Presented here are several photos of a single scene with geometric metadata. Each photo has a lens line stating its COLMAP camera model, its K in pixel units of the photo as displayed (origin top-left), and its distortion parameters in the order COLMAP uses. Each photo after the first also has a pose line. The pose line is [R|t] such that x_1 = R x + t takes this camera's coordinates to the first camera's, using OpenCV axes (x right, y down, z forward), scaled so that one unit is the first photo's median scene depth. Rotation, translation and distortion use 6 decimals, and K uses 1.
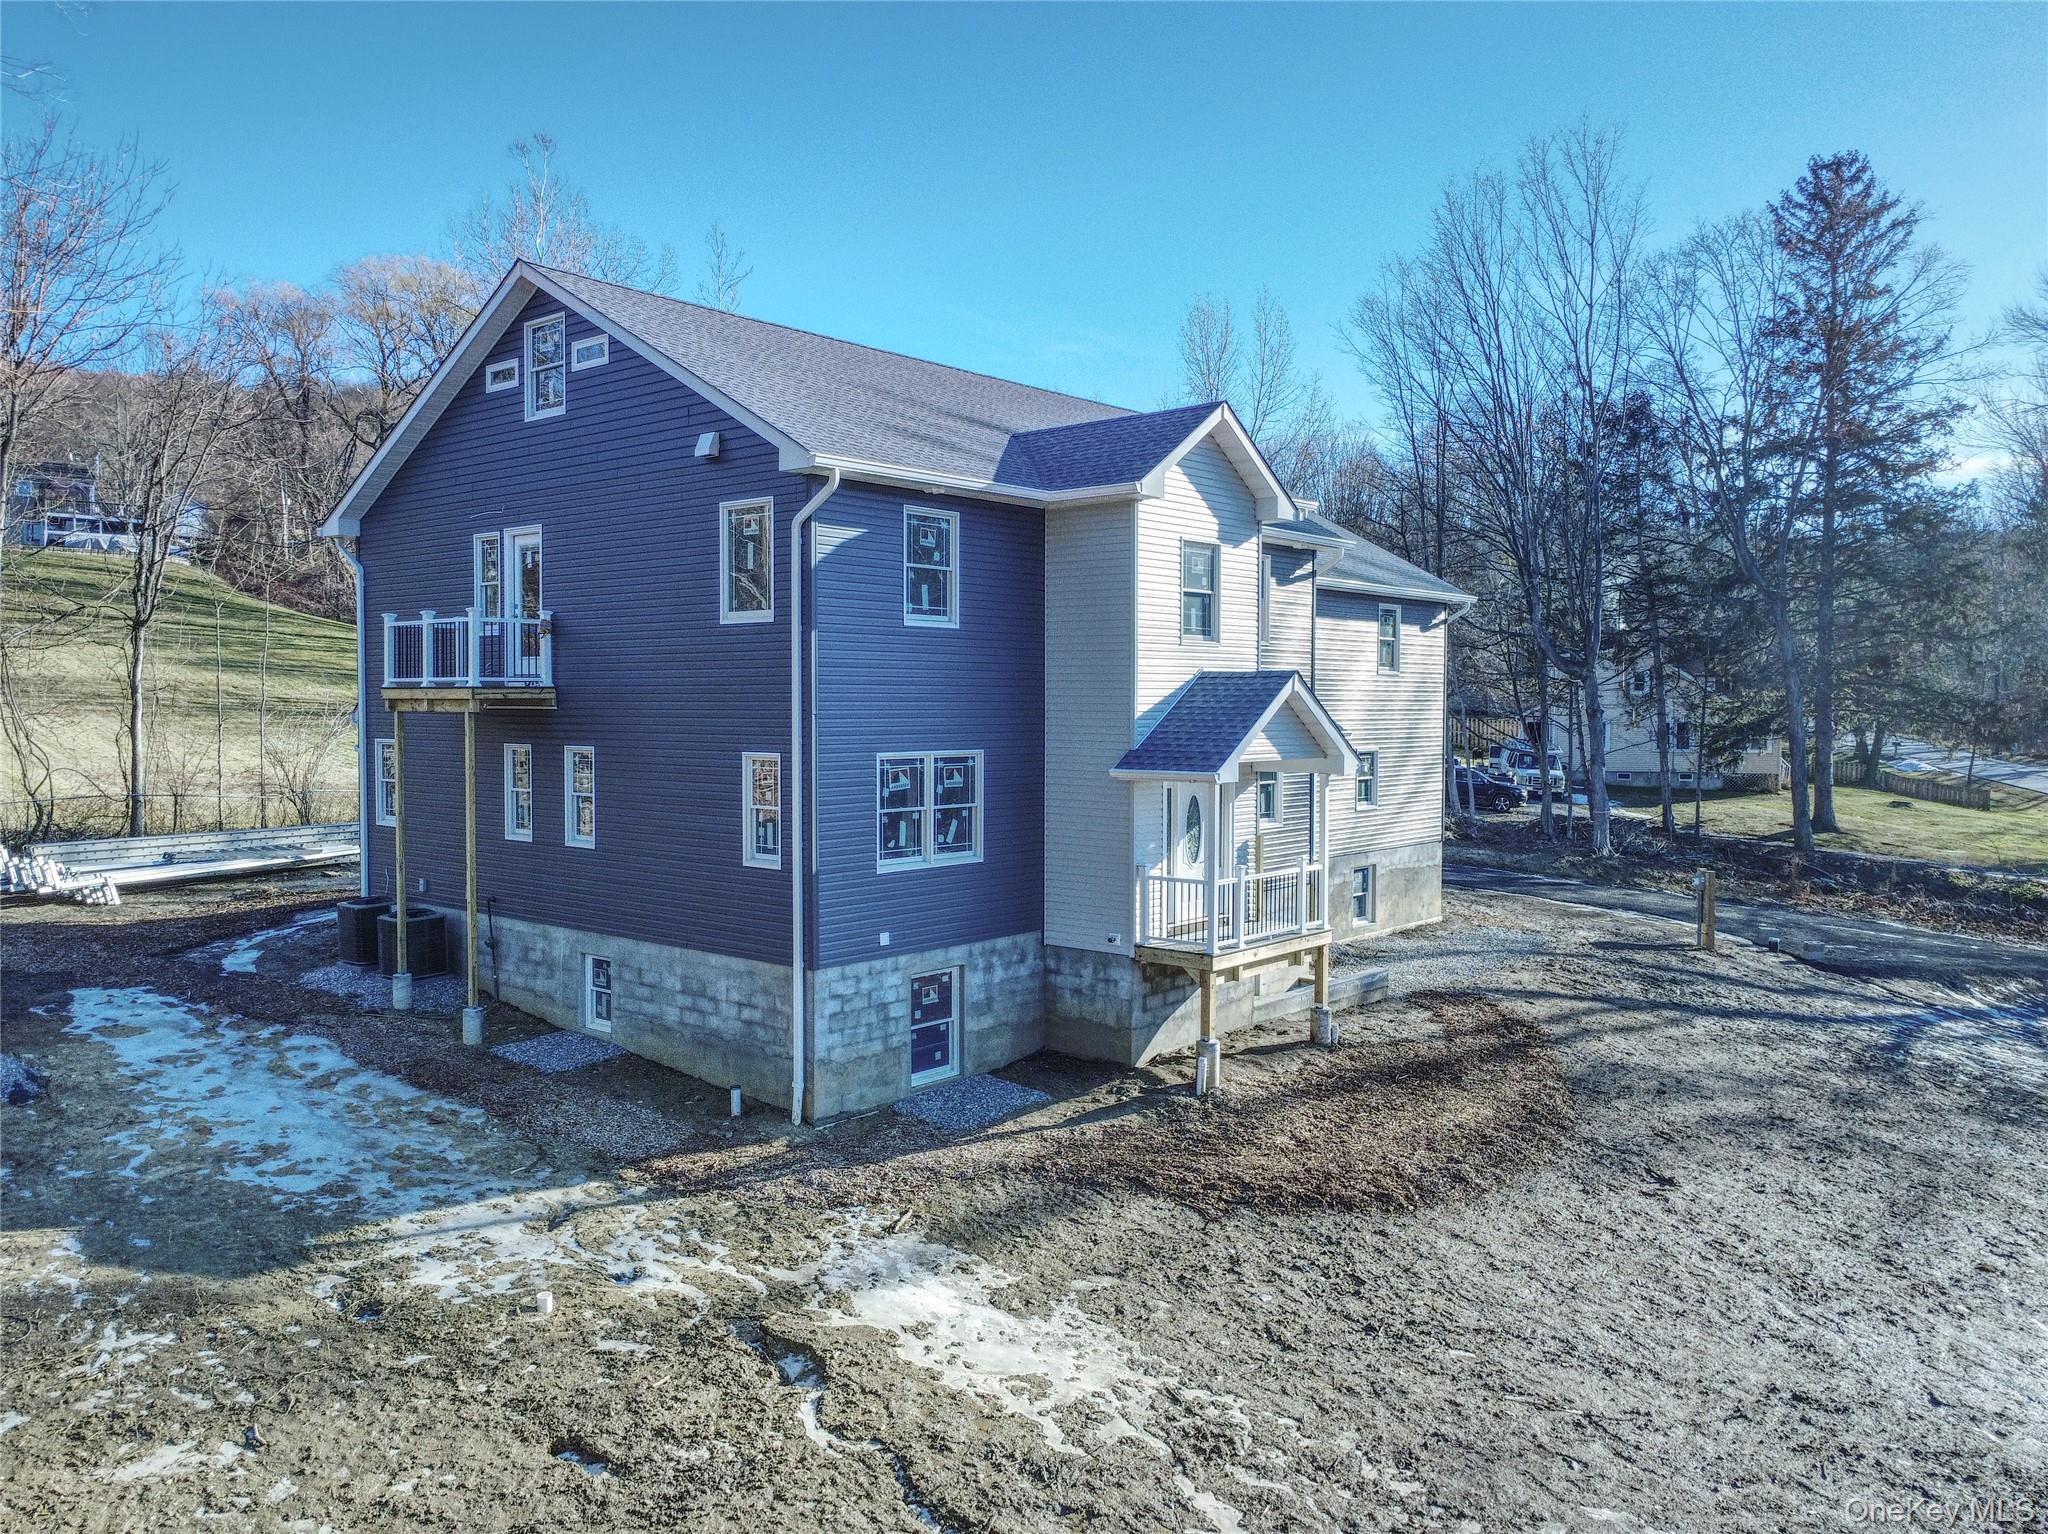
lens RADIAL K [[1527.7, 0, 1021.9], [0, 1527.7, 762.4], [0, 0, 1]] dist [0.014248, -0.000251]
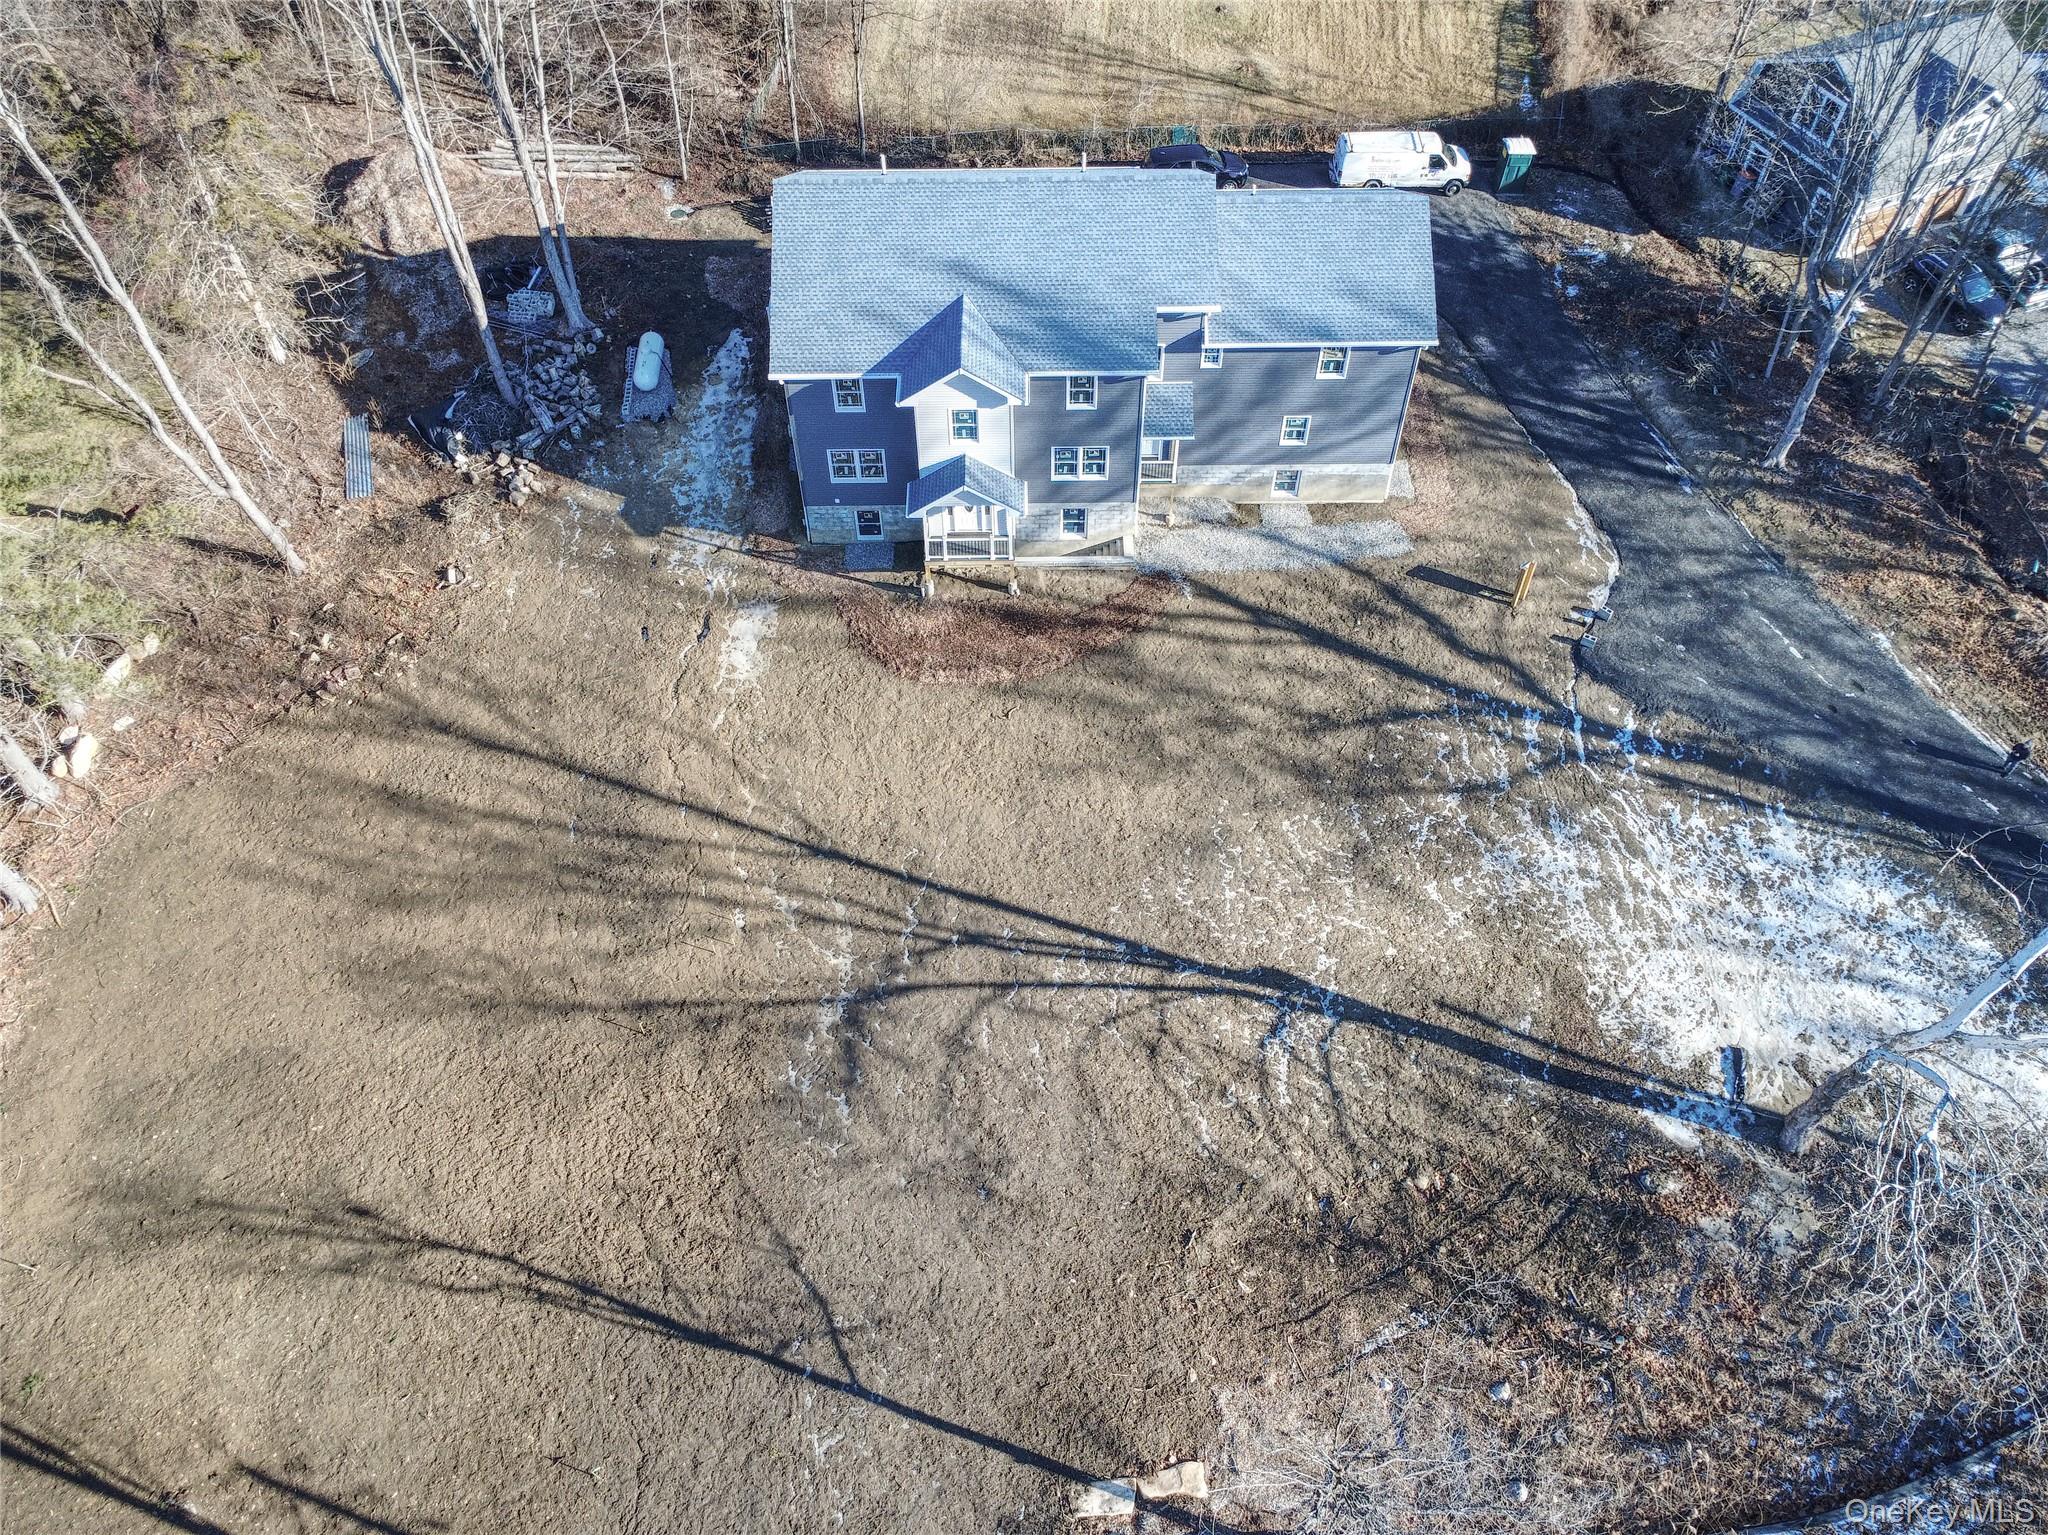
lens RADIAL K [[1527.7, 0, 1027.4], [0, 1527.7, 758.9], [0, 0, 1]] dist [0.014248, -0.000251]
pose [[0.663887, 0.582170, -0.469395, 1.668660], [-0.025742, 0.645092, 0.763671, -1.665256], [0.747390, -0.494908, 0.443254, -0.214665]]
